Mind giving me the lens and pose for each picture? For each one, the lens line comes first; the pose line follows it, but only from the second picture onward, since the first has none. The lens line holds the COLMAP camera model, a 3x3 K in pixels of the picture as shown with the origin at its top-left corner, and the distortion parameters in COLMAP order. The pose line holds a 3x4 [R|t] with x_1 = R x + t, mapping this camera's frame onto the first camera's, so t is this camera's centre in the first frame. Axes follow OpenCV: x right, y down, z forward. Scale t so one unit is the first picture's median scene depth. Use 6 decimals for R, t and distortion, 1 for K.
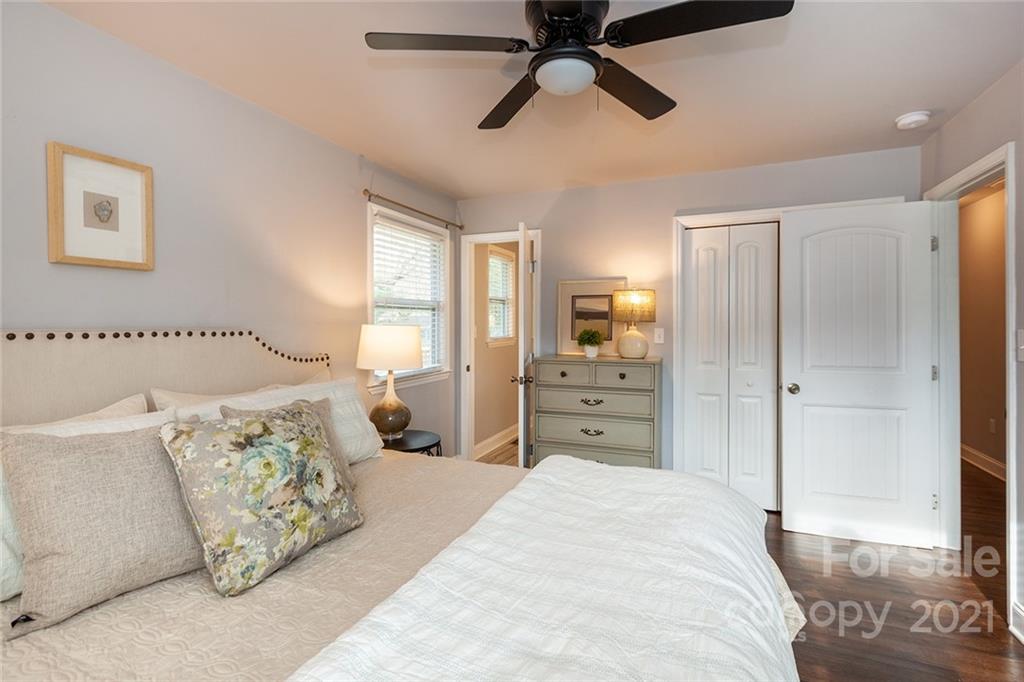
lens RADIAL K [[463.1, 0, 506.8], [0, 463.1, 332.6], [0, 0, 1]] dist [-0.003214, -0.000744]
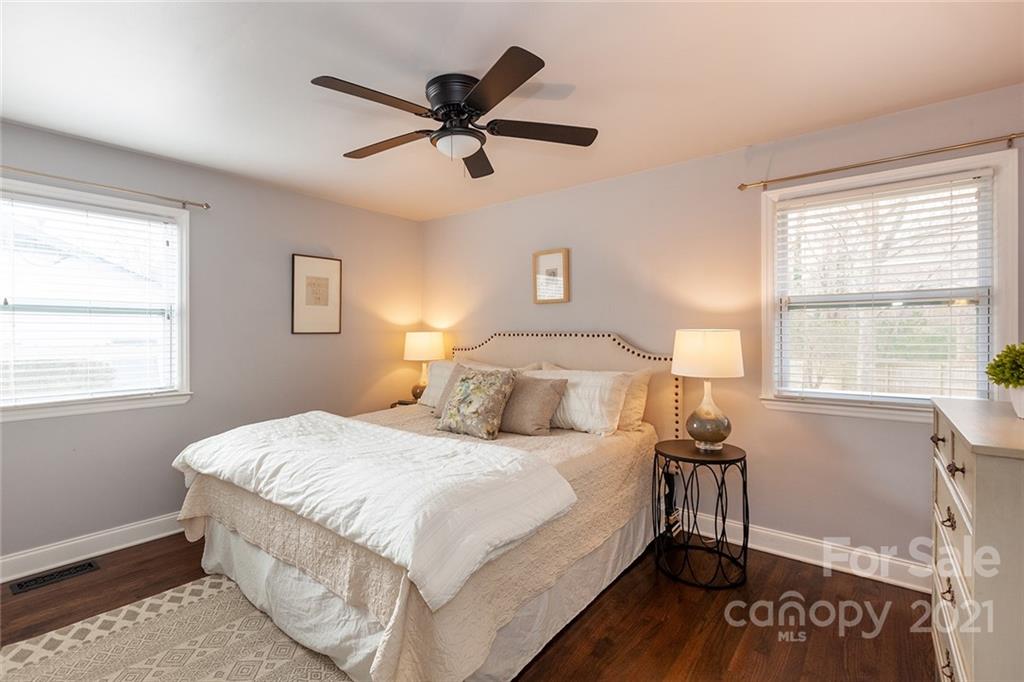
lens RADIAL K [[471.5, 0, 506.5], [0, 471.5, 342.3], [0, 0, 1]] dist [-0.001522, -0.000167]
pose [[-0.252895, 0.025493, -0.967158, 1.125023], [-0.011668, 0.999500, 0.029397, -0.019881], [0.967423, 0.018719, -0.252471, 1.180787]]
